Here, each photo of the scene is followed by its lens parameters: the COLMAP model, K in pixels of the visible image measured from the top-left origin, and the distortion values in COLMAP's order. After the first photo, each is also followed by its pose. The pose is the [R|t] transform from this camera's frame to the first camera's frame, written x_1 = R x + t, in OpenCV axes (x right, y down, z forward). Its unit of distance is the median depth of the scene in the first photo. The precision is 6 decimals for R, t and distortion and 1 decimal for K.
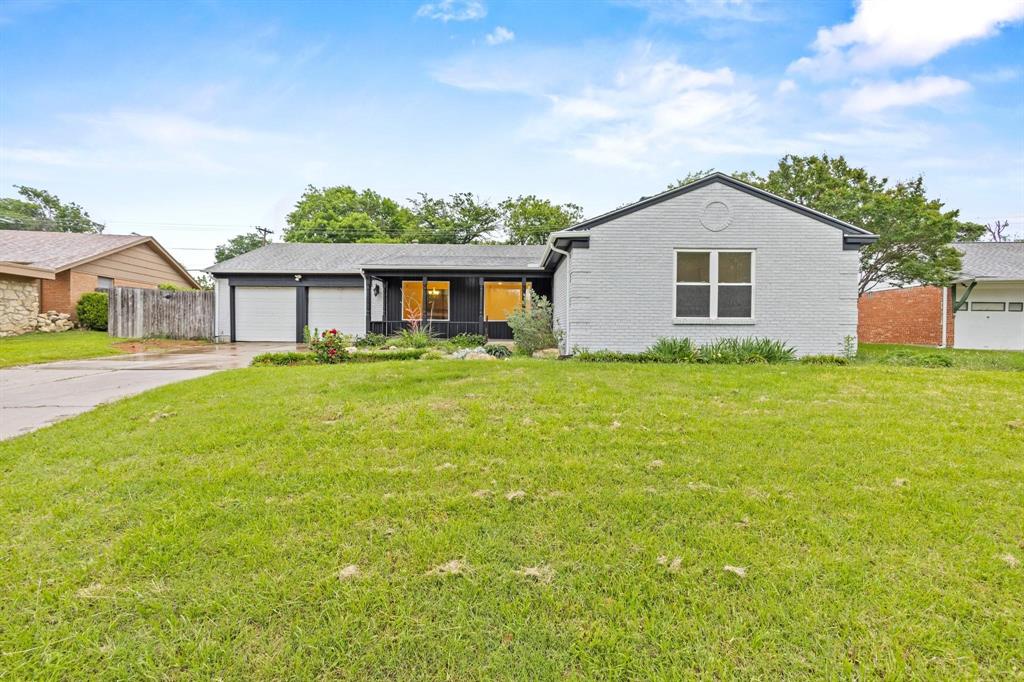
lens RADIAL K [[438.4, 0, 508.3], [0, 438.4, 336.0], [0, 0, 1]] dist [-0.005526, 0.001743]
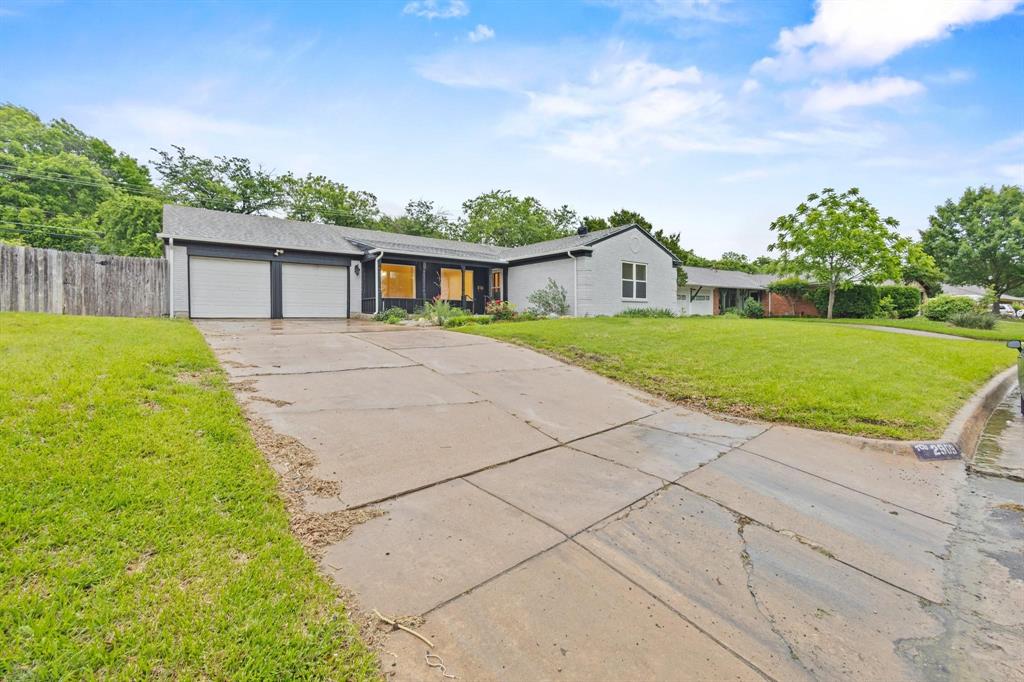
lens RADIAL K [[438.4, 0, 510.6], [0, 438.4, 325.1], [0, 0, 1]] dist [-0.005526, 0.001743]
pose [[0.782688, -0.019081, 0.622122, -0.692529], [0.015373, 0.999818, 0.011323, 0.027297], [-0.622225, 0.000701, 0.782838, -0.095503]]
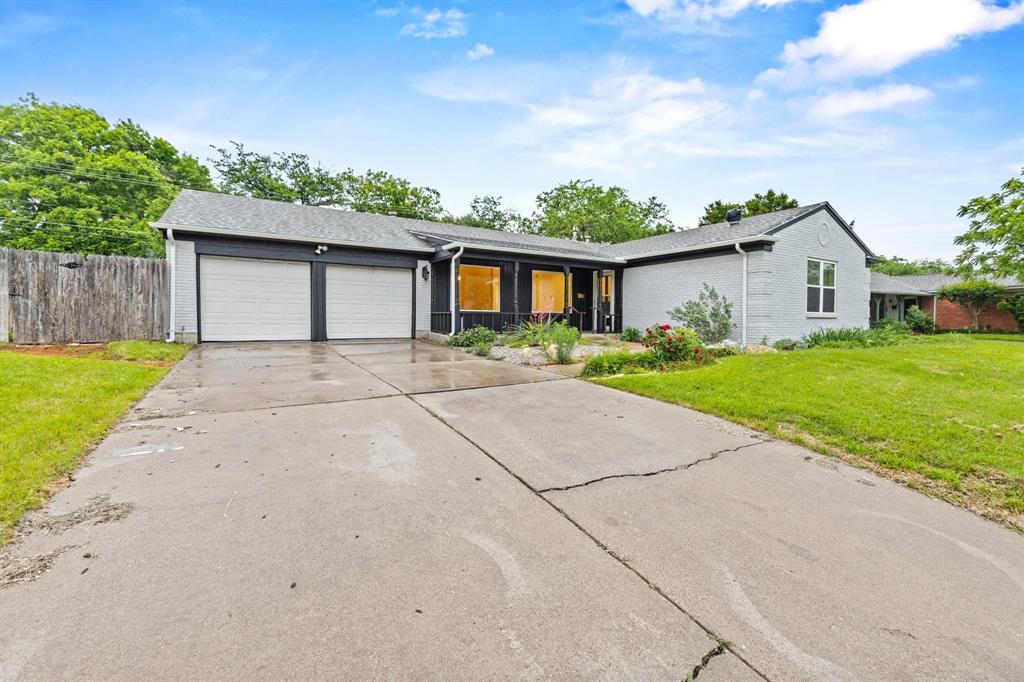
lens RADIAL K [[438.4, 0, 517.4], [0, 438.4, 330.2], [0, 0, 1]] dist [-0.005526, 0.001743]
pose [[0.846300, -0.016154, 0.532462, -0.594928], [0.008399, 0.999820, 0.016984, -0.011973], [-0.532641, -0.009902, 0.846284, 0.232298]]
